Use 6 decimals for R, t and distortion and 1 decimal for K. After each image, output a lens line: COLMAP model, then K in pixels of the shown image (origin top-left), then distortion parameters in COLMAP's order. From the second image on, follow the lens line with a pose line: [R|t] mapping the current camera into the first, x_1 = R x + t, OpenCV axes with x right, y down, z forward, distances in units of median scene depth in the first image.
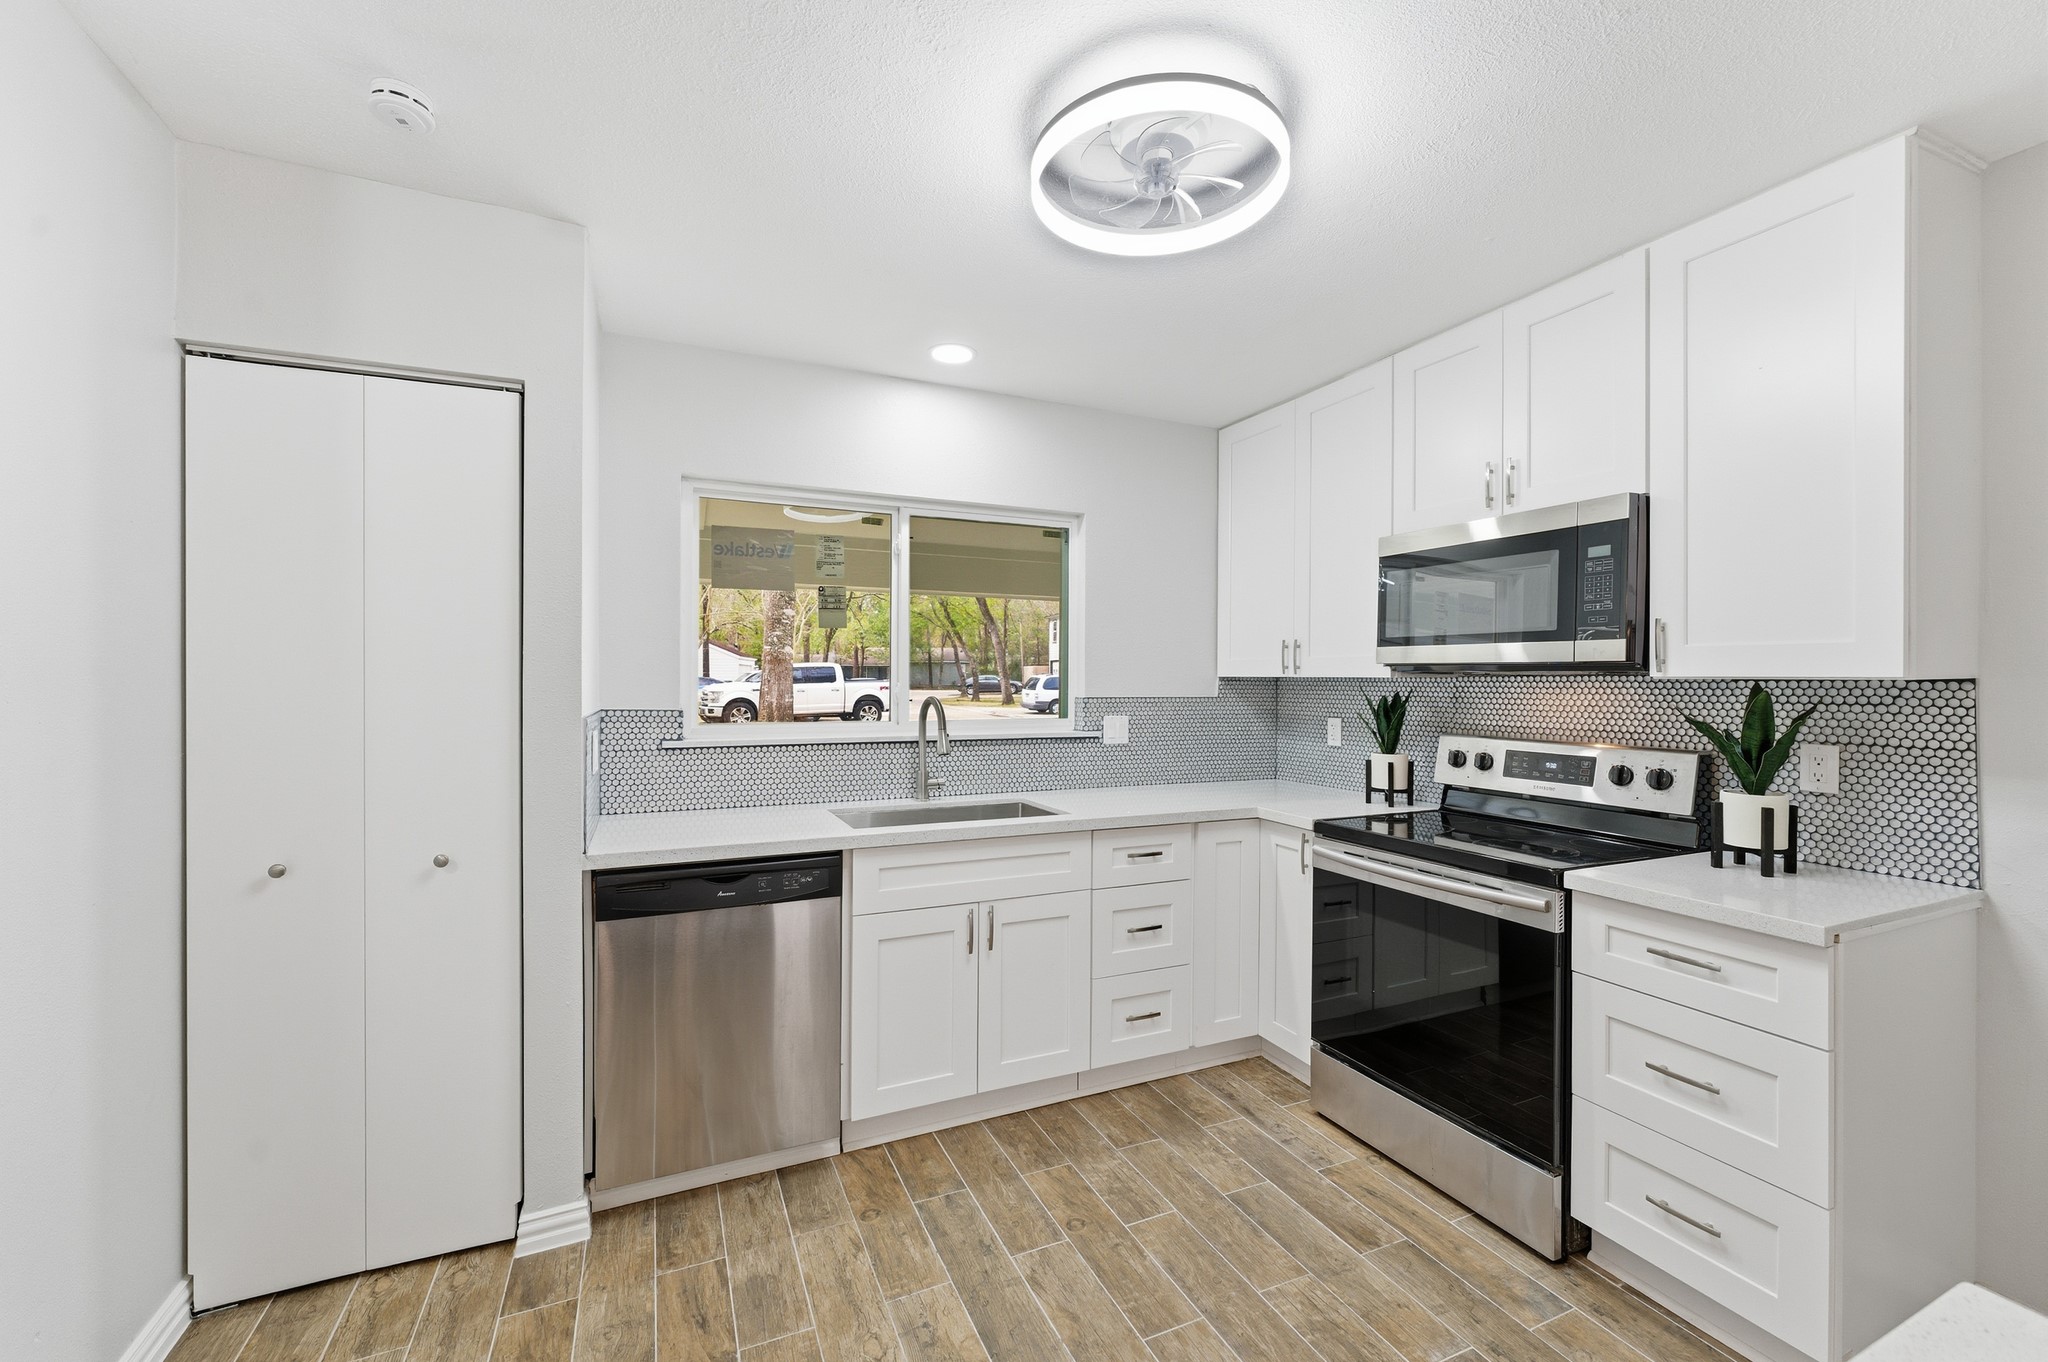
lens RADIAL K [[819.8, 0, 1022.1], [0, 819.8, 681.3], [0, 0, 1]] dist [-0.004234, 0.001155]
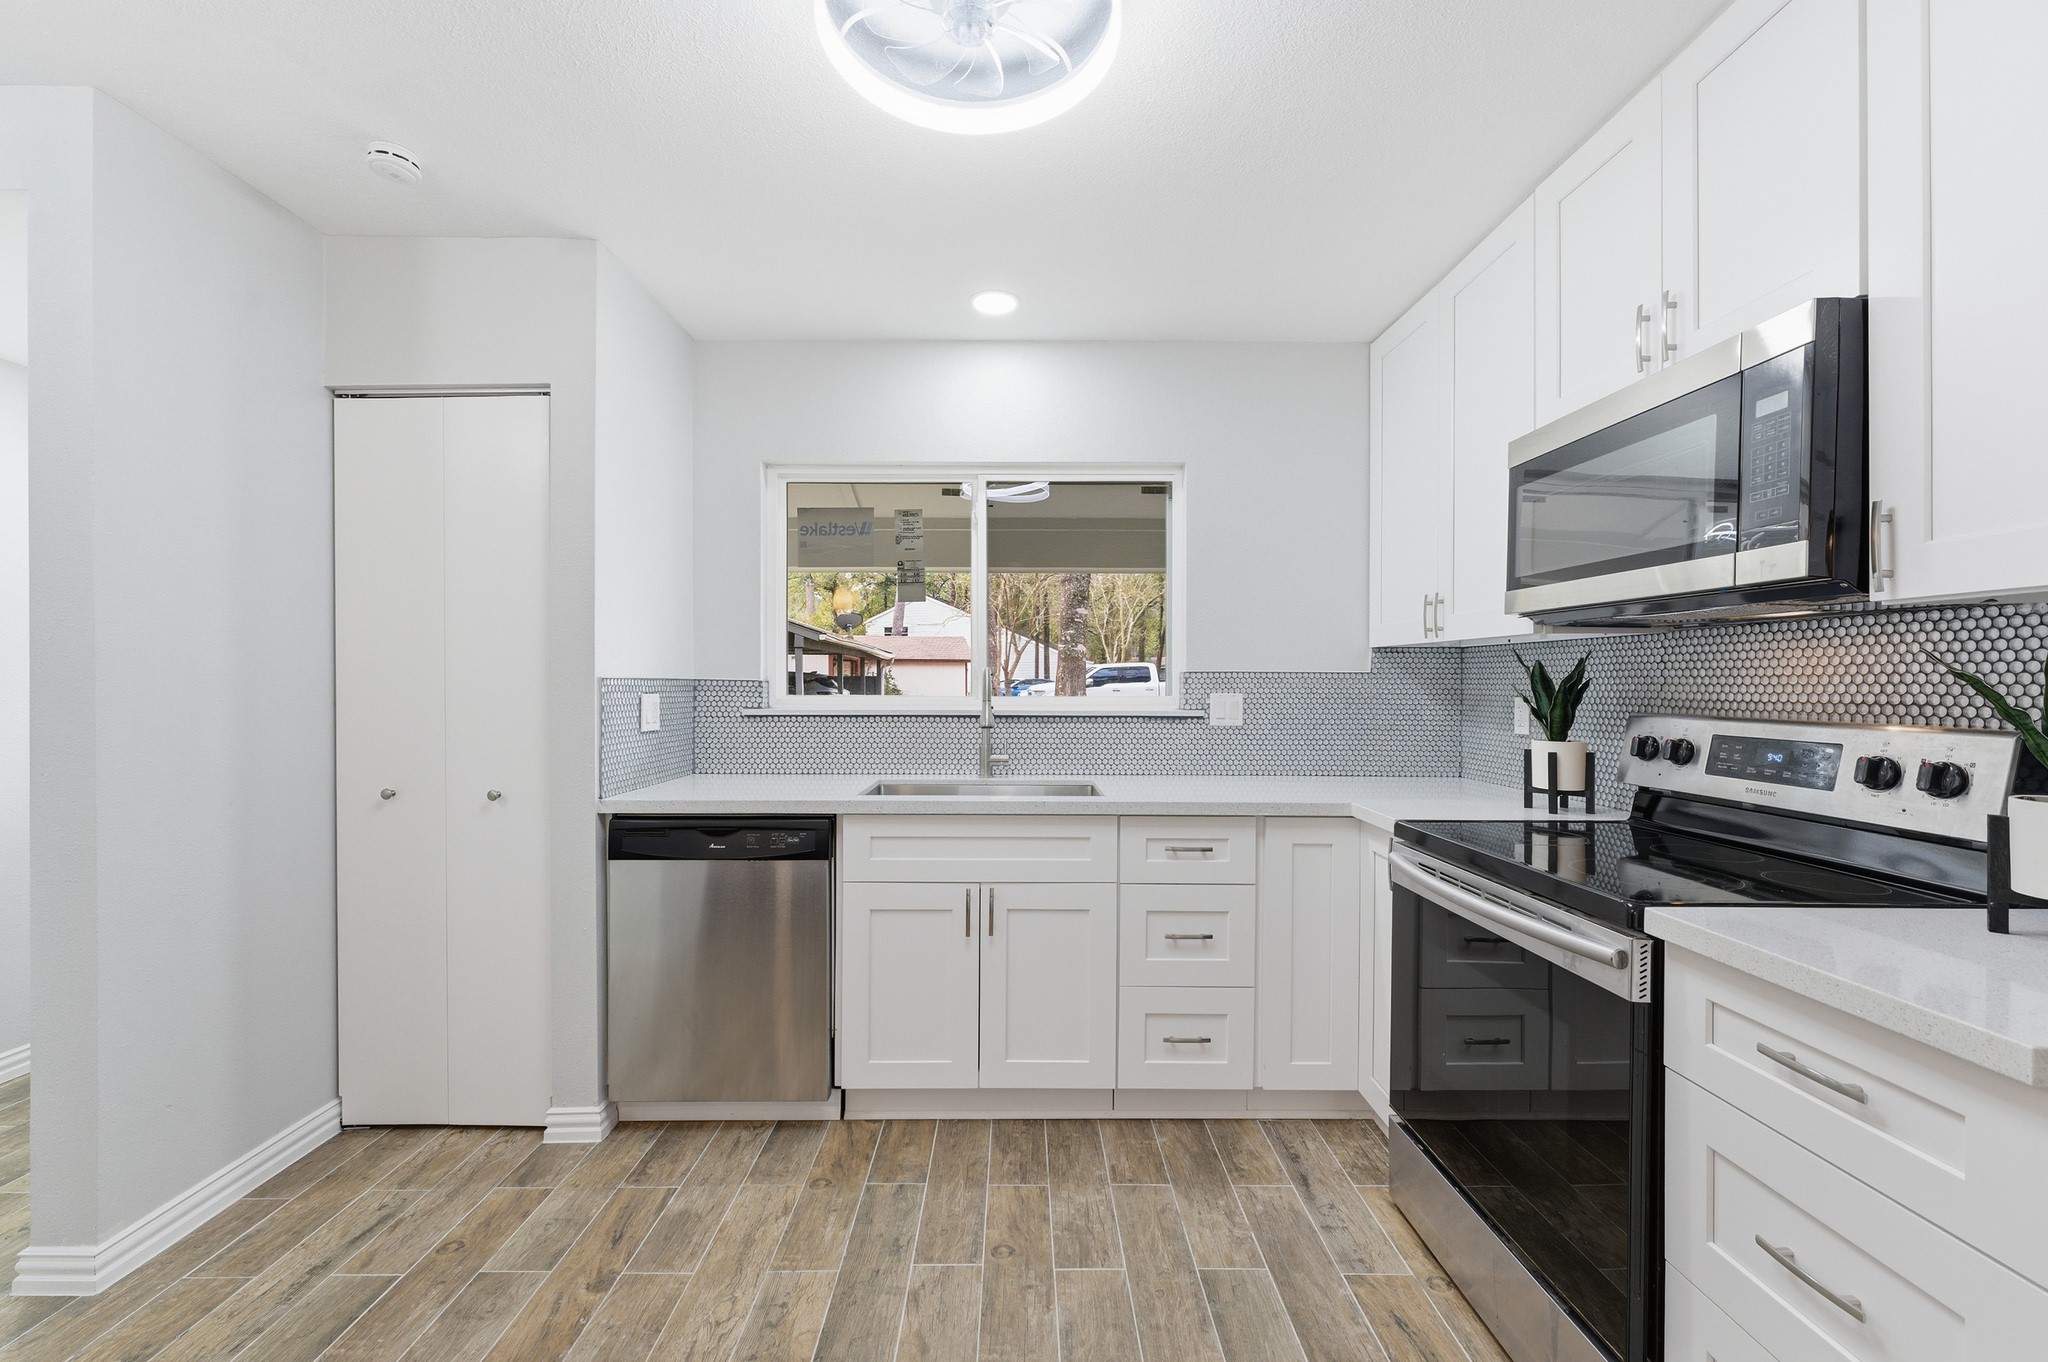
lens RADIAL K [[819.8, 0, 1020.6], [0, 819.8, 684.4], [0, 0, 1]] dist [-0.004234, 0.001155]
pose [[0.914000, -0.000976, -0.405712, 0.395788], [0.001097, 0.999999, 0.000064, 0.048349], [0.405712, -0.000503, 0.914001, 0.182936]]
